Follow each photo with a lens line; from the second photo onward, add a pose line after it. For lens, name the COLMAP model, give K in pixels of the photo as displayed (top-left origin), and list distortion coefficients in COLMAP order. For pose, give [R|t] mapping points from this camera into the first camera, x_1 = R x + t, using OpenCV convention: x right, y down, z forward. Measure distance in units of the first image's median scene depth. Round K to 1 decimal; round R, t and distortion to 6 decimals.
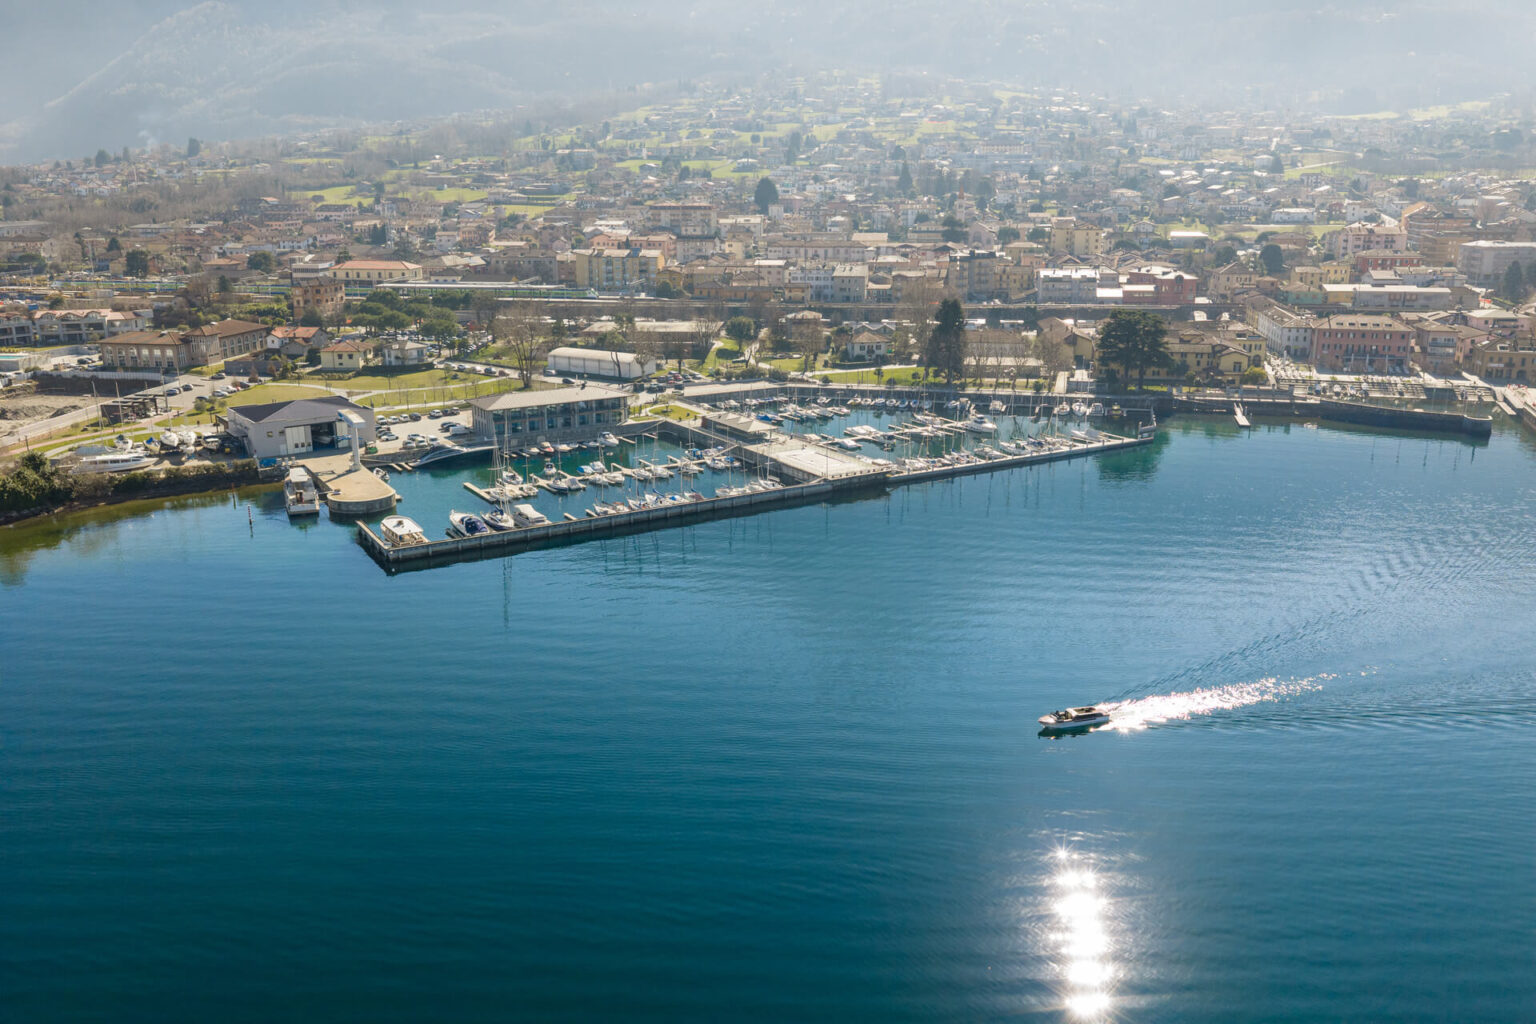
lens RADIAL K [[1266.0, 0, 768.0], [0, 1266.0, 512.0], [0, 0, 1]] dist [0.033775, -0.059897]
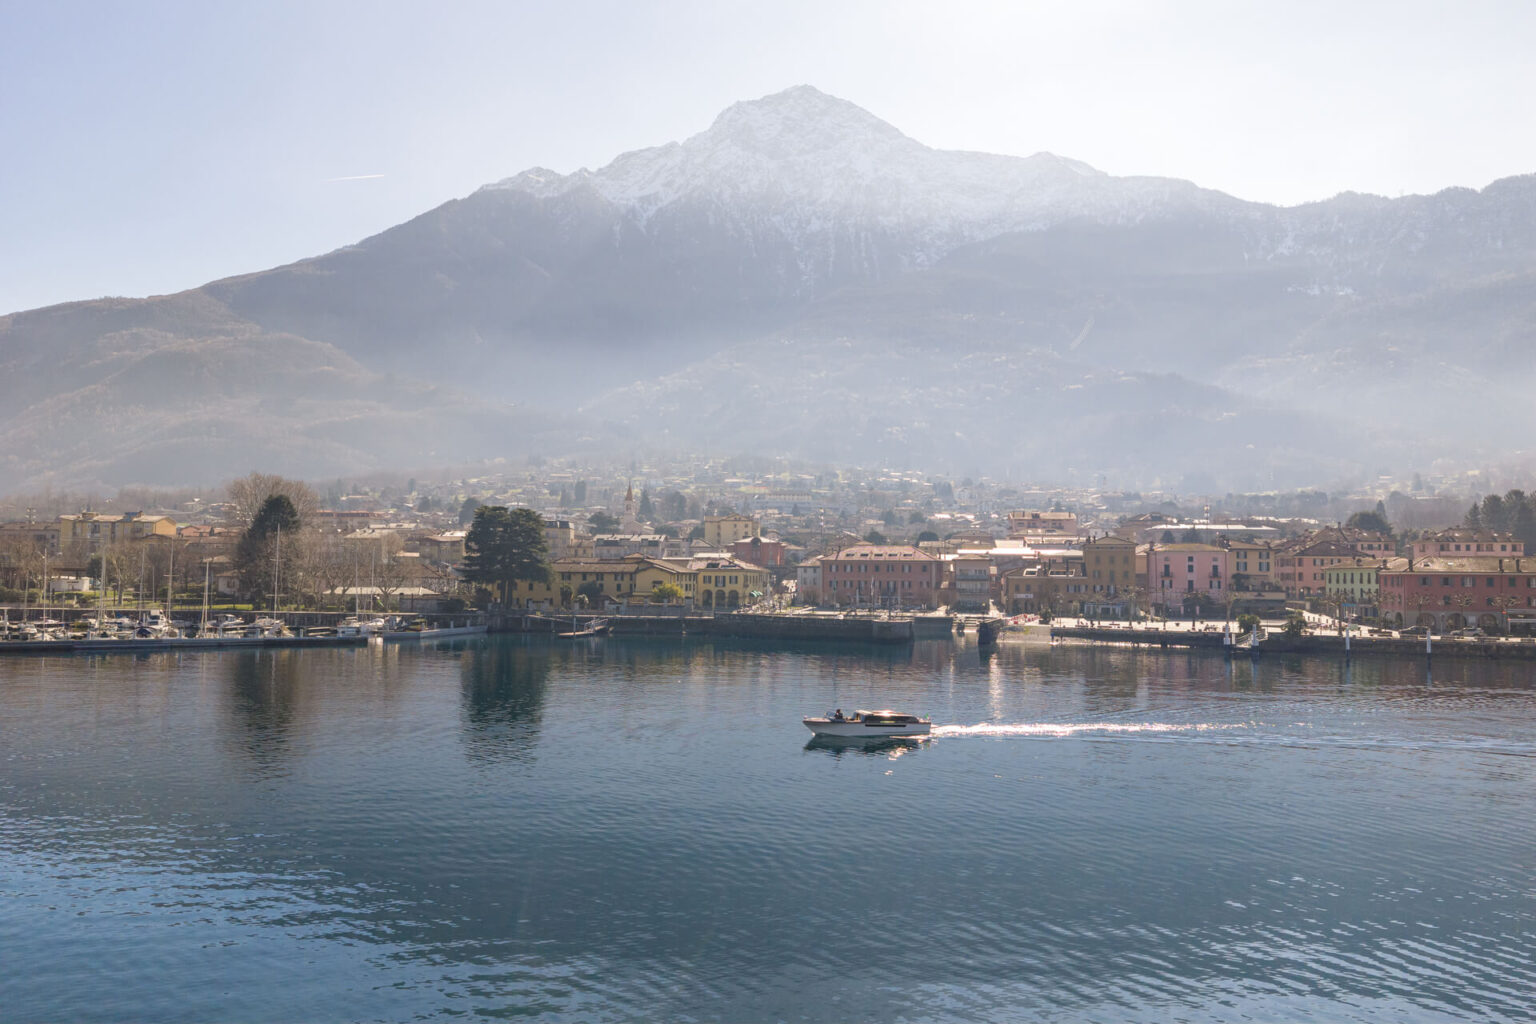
lens RADIAL K [[1266.0, 0, 768.0], [0, 1266.0, 512.0], [0, 0, 1]] dist [0.033775, -0.059897]
pose [[0.998943, 0.014890, 0.043499, 0.282485], [-0.000640, 0.950512, -0.310686, 0.048555], [-0.045972, 0.310330, 0.949517, 0.211235]]
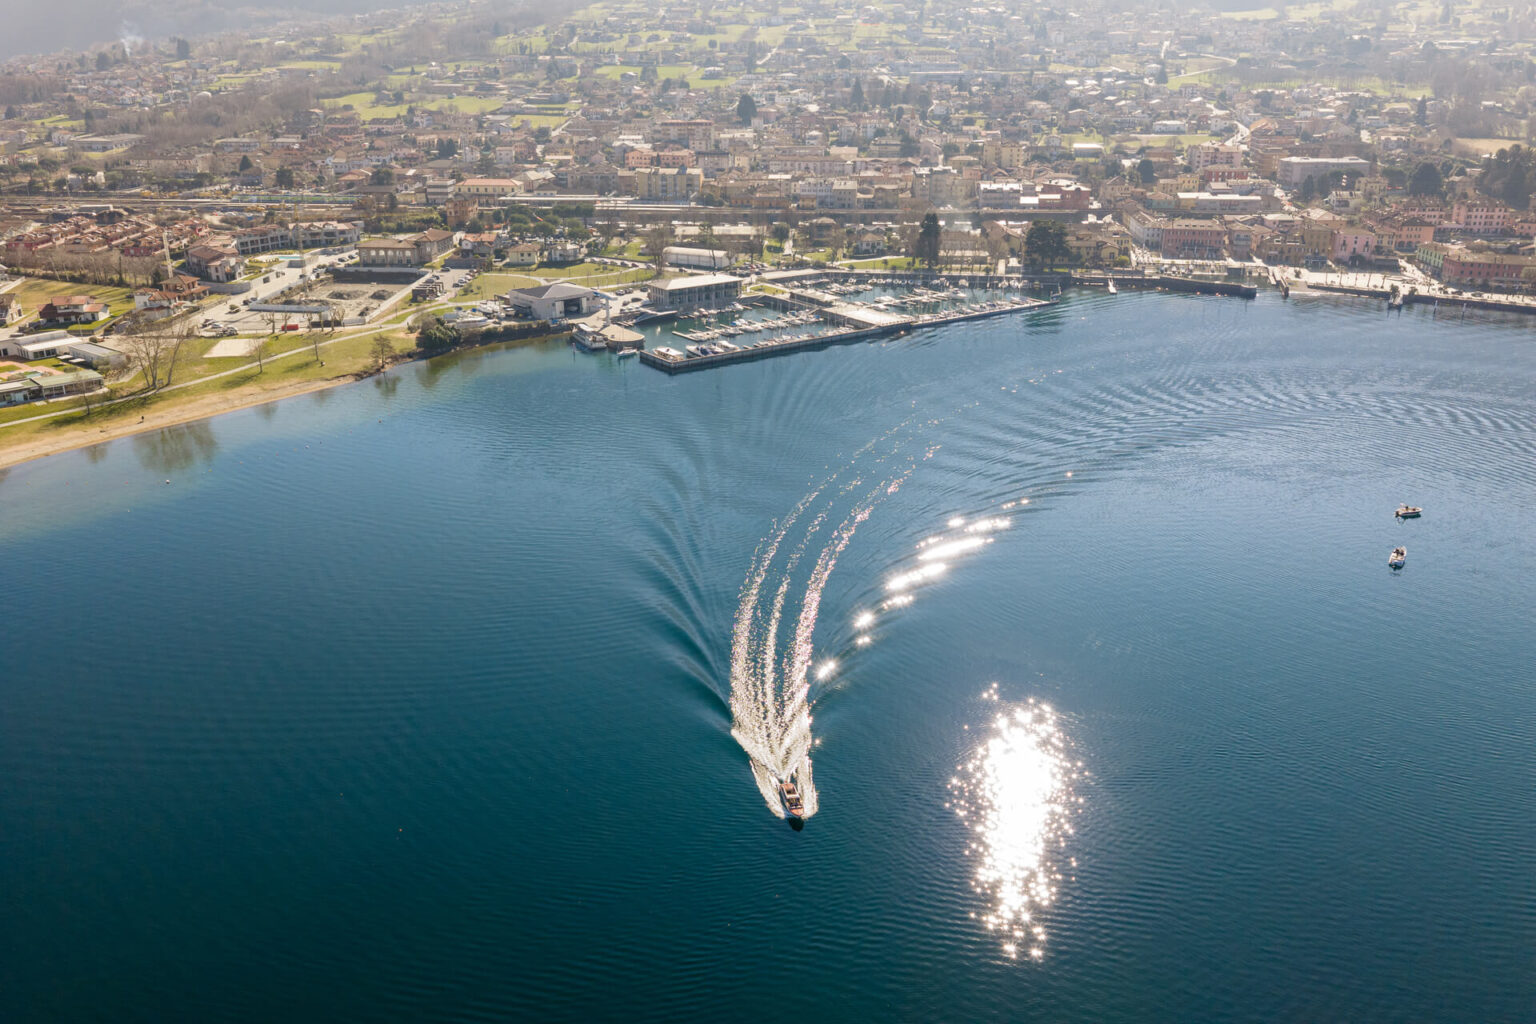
lens RADIAL K [[1266.0, 0, 768.0], [0, 1266.0, 512.0], [0, 0, 1]] dist [0.033775, -0.059897]
pose [[0.997423, -0.024748, 0.067345, -0.119964], [0.018357, 0.995411, 0.093918, 0.032756], [-0.069361, -0.092440, 0.993300, -0.398218]]
